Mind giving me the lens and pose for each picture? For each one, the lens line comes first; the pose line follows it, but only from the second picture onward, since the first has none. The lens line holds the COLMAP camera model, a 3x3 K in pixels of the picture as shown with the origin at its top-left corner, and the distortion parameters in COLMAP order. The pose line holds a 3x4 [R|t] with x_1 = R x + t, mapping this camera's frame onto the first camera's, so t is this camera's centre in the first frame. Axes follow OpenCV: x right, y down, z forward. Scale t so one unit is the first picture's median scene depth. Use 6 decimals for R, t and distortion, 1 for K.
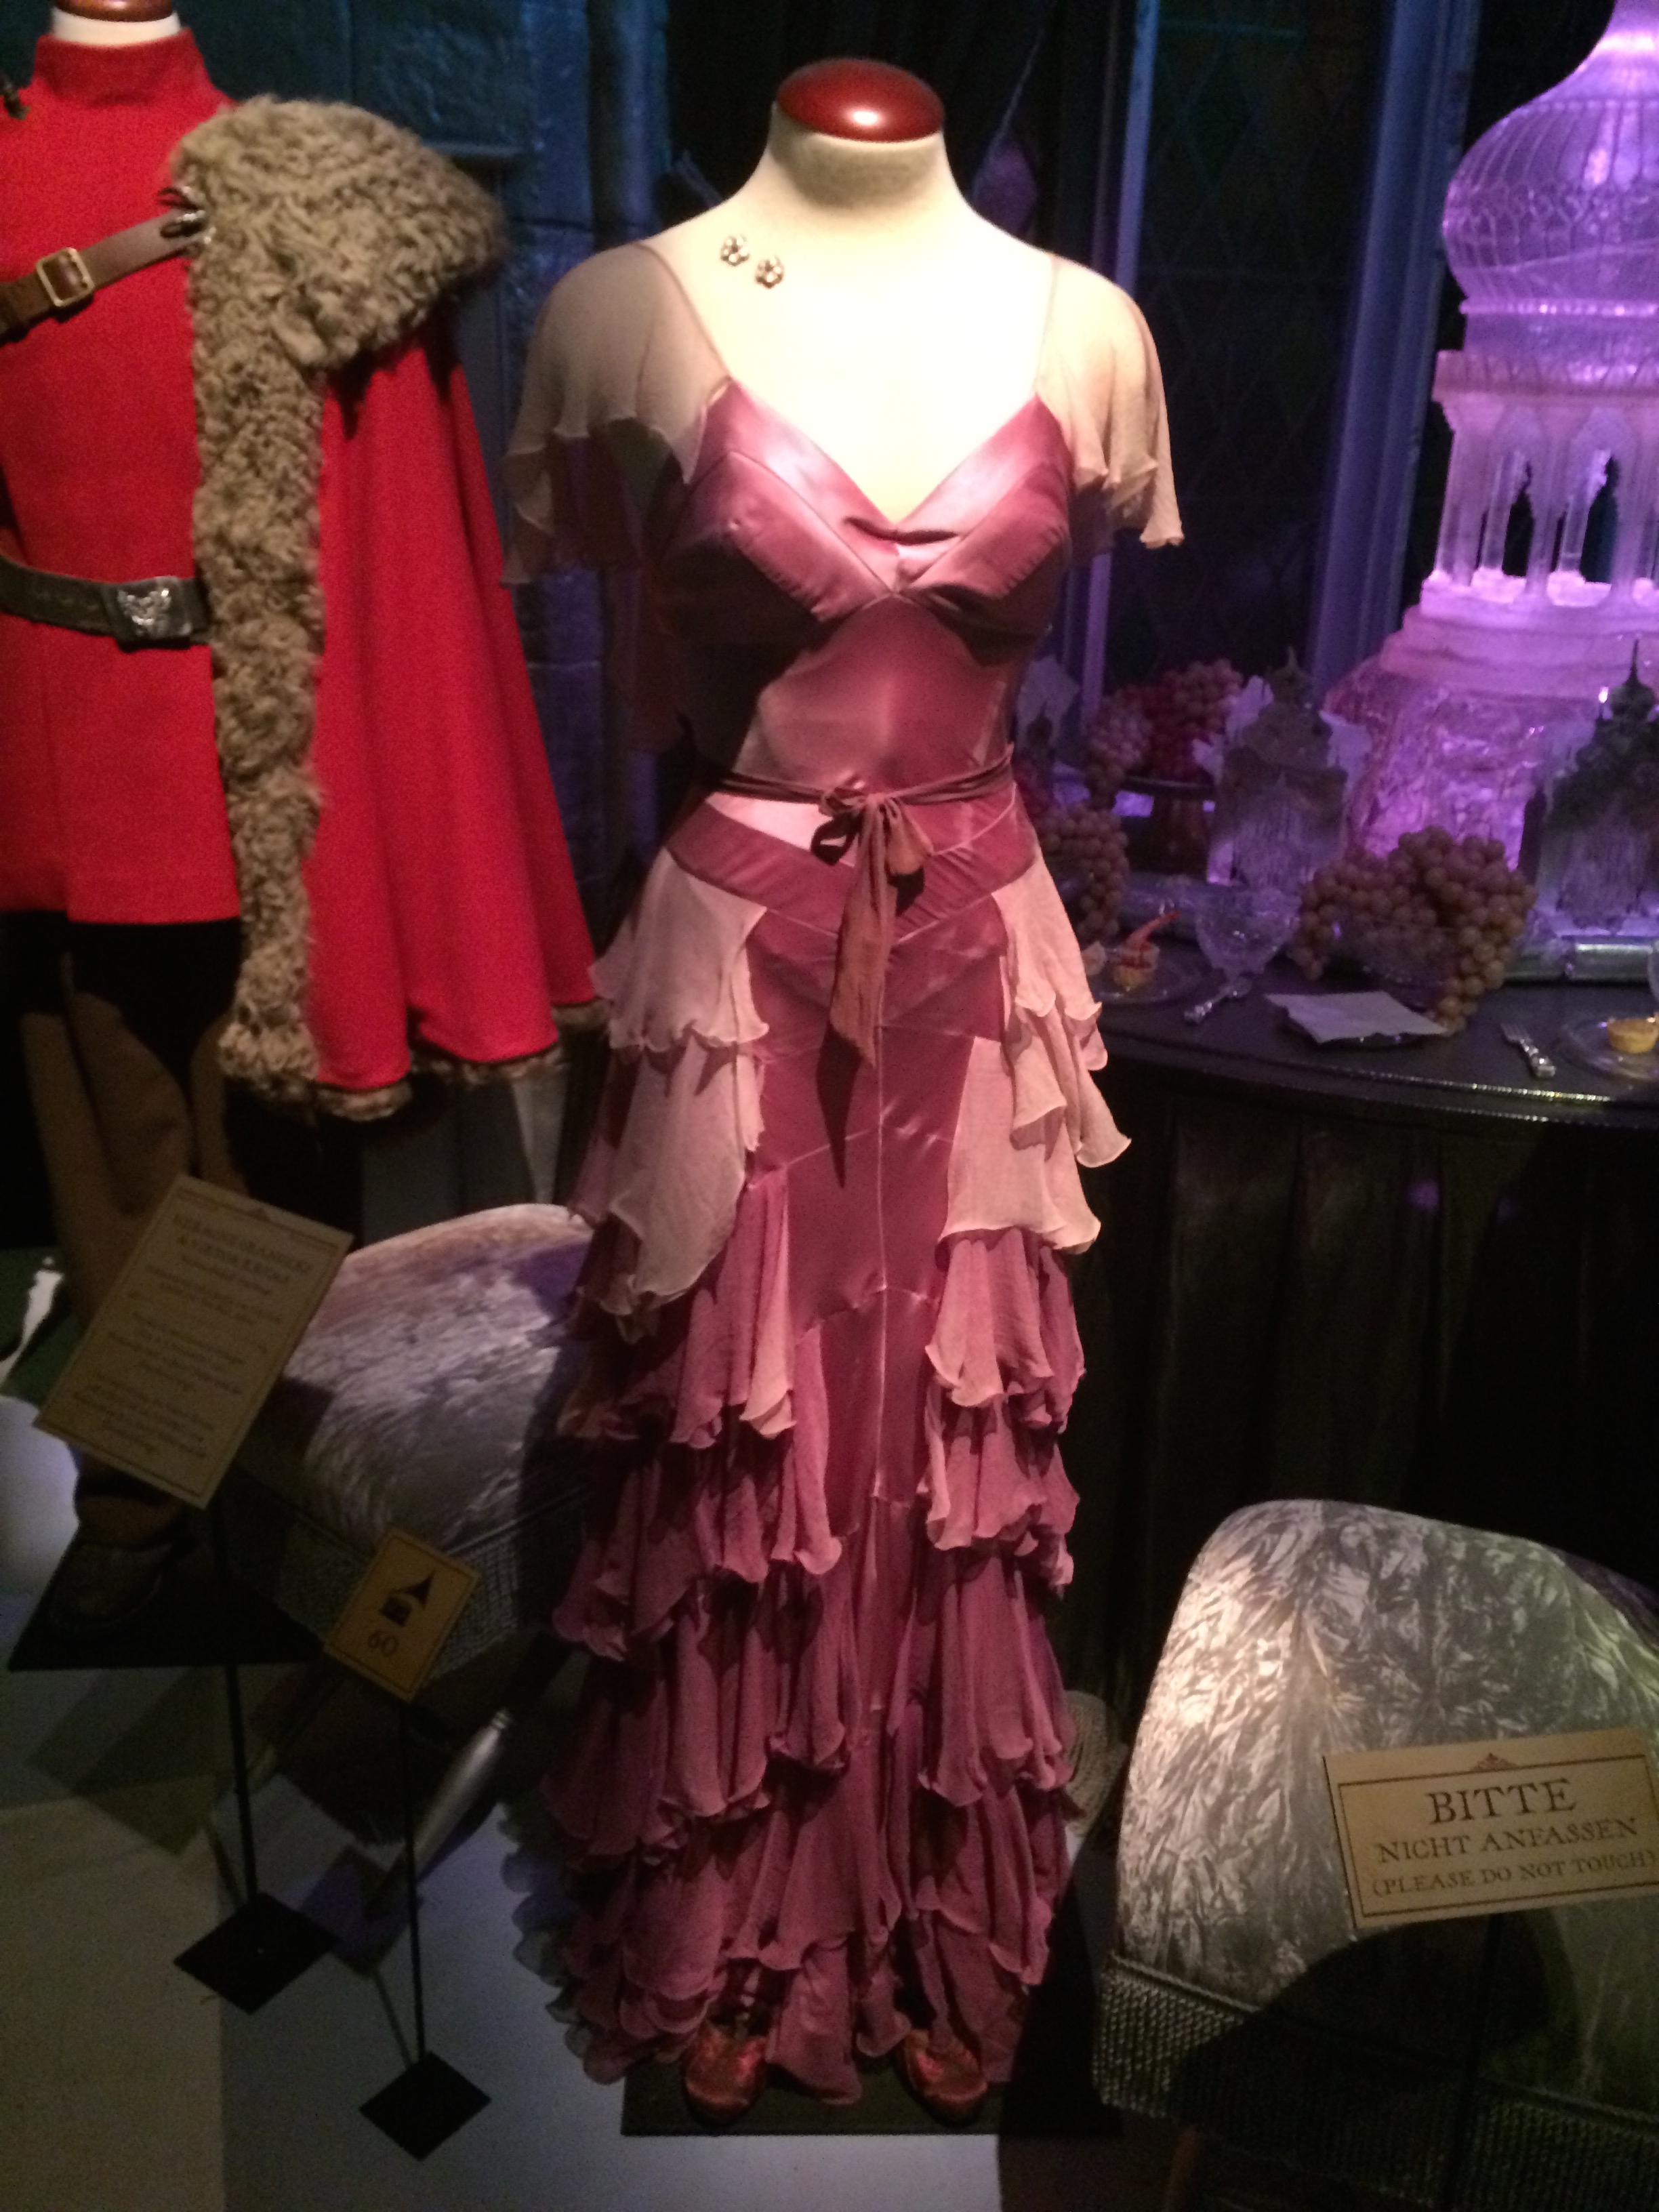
lens RADIAL K [[1869.6, 0, 822.5], [0, 1869.6, 1119.3], [0, 0, 1]] dist [0.072662, -0.124706]
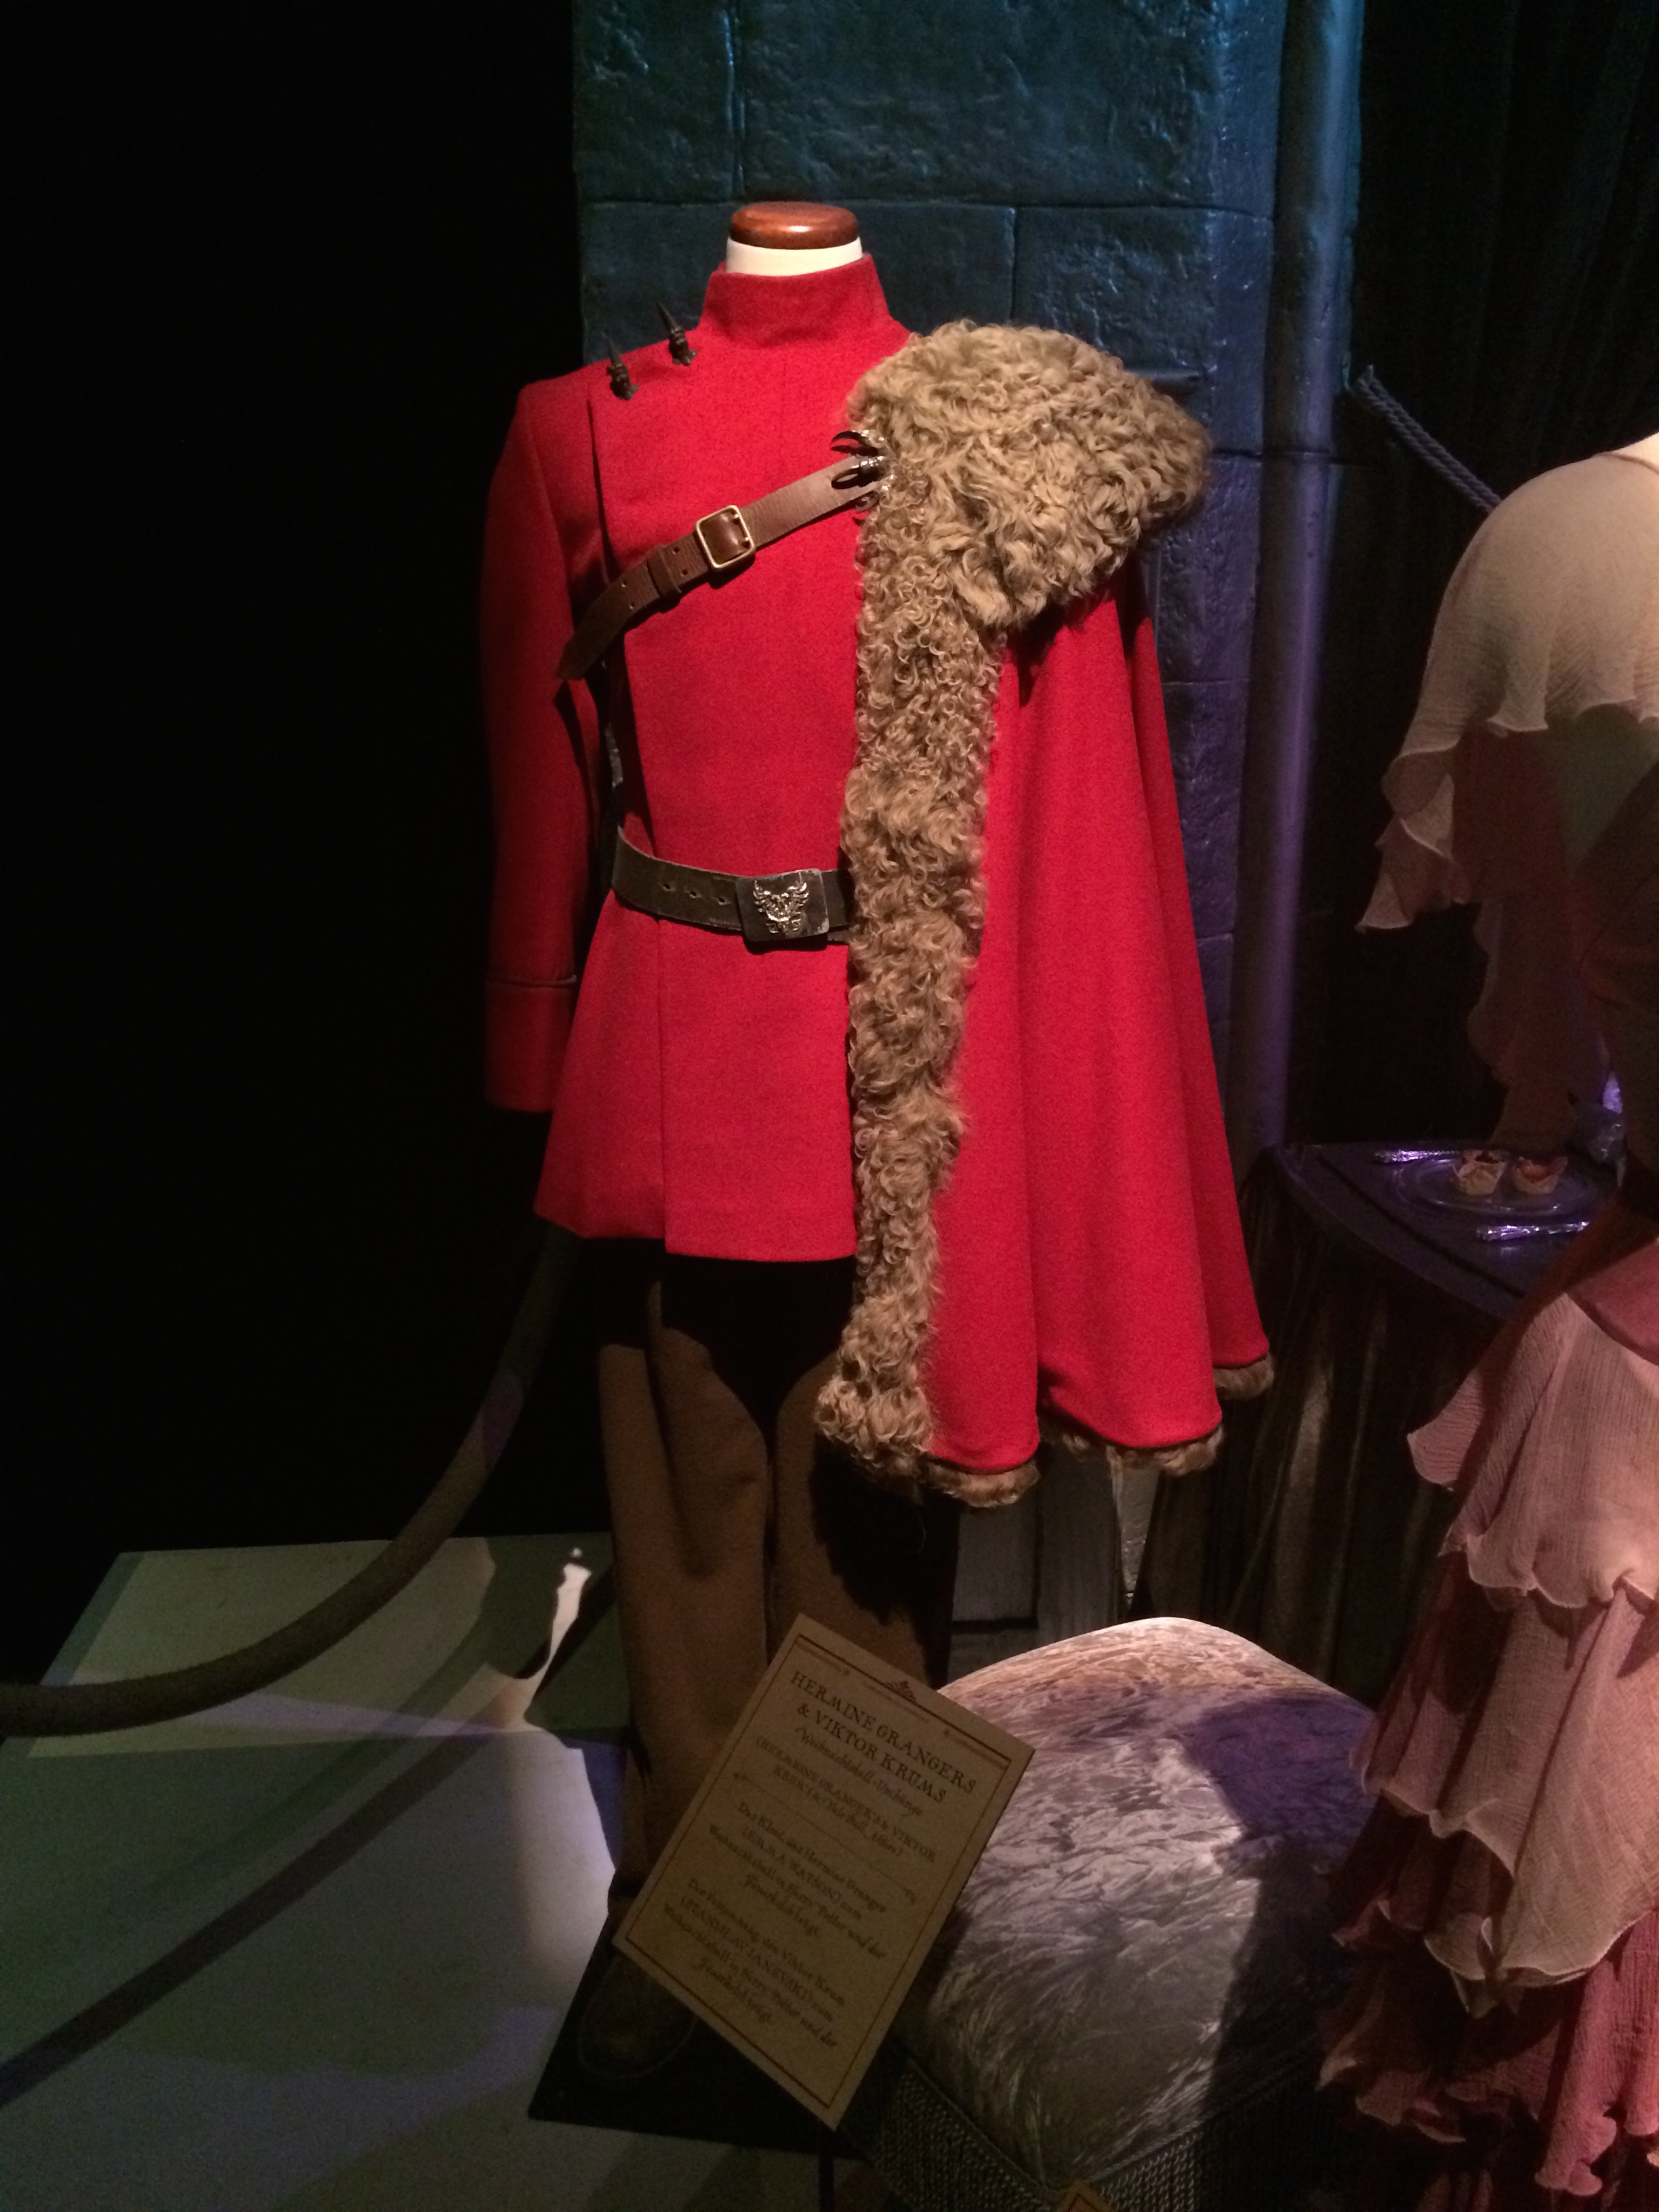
lens RADIAL K [[1889.5, 0, 824.9], [0, 1889.5, 1130.8], [0, 0, 1]] dist [0.052890, -0.087769]
pose [[0.969536, 0.033291, -0.242674, -0.127953], [-0.058629, 0.993463, -0.097952, -0.085514], [0.237827, 0.109196, 0.965150, 0.184314]]
